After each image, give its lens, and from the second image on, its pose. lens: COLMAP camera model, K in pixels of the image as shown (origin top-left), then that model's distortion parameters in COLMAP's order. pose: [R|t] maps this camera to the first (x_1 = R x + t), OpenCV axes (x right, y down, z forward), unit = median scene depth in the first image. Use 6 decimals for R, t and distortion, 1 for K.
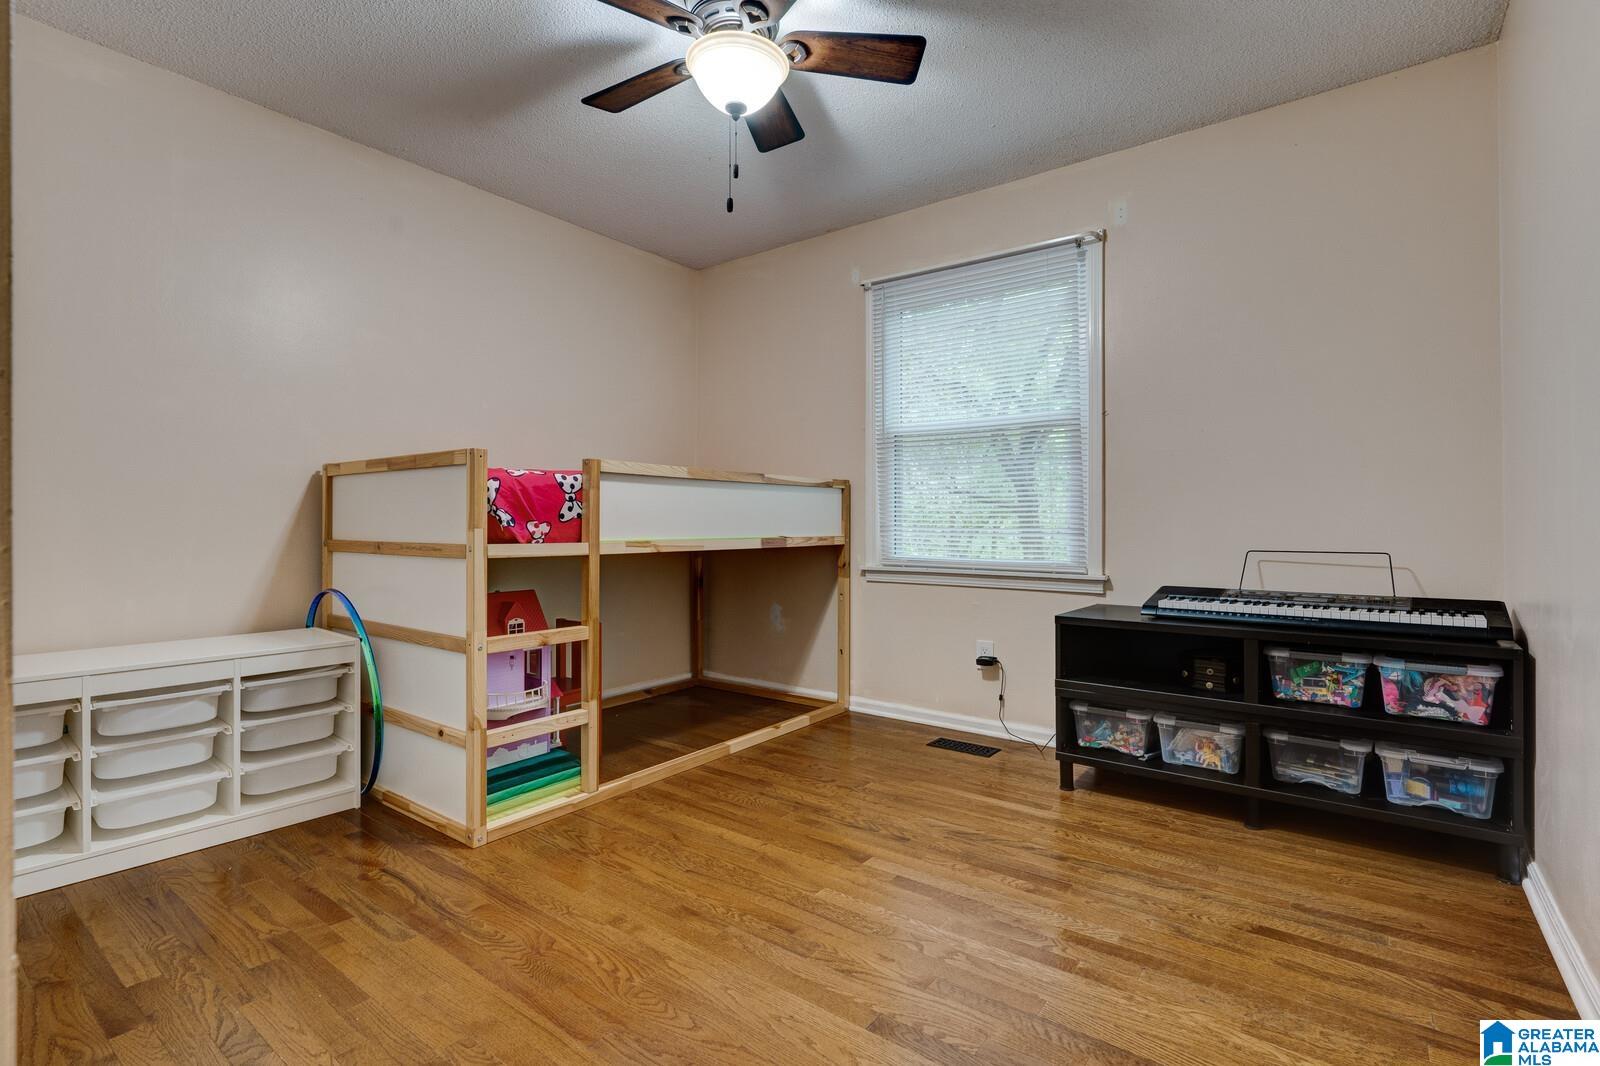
lens RADIAL K [[736.4, 0, 807.1], [0, 736.4, 526.6], [0, 0, 1]] dist [-0.003622, -0.000463]
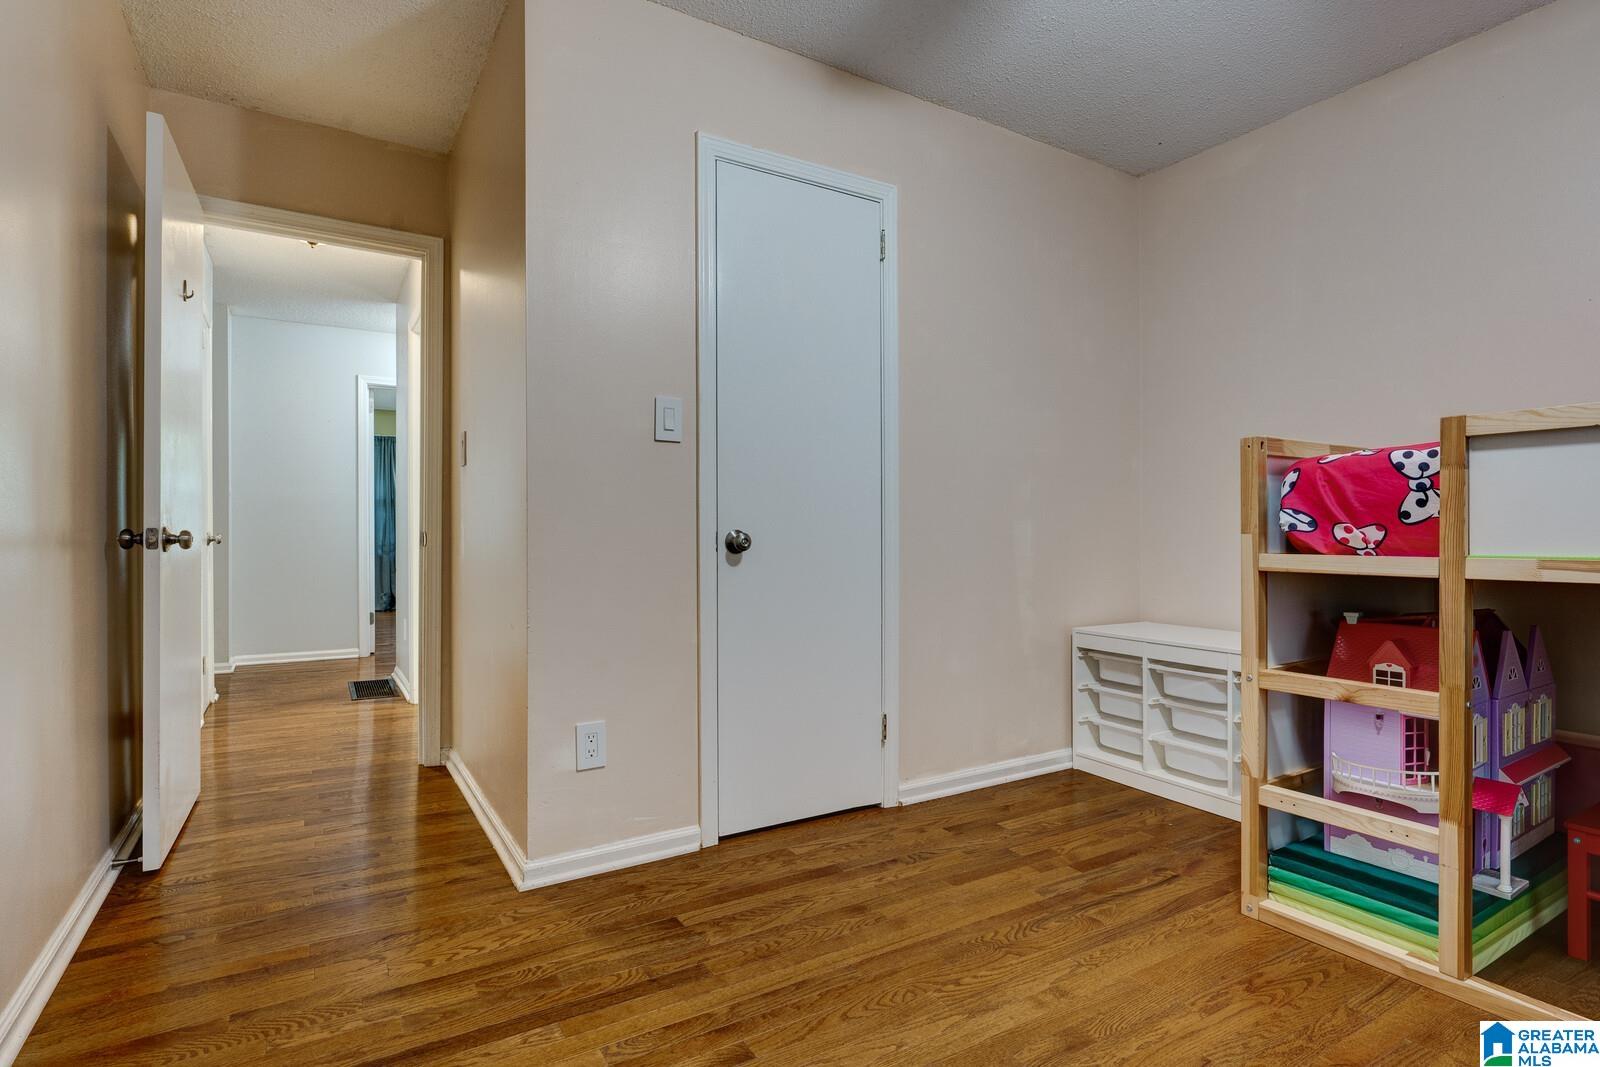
lens RADIAL K [[810.0, 0, 805.6], [0, 810.0, 539.1], [0, 0, 1]] dist [-0.003734, -0.000056]
pose [[-0.367038, 0.004190, -0.930196, 0.522249], [0.000050, 0.999990, 0.004485, 0.003722], [0.930206, 0.001600, -0.367035, 0.775044]]
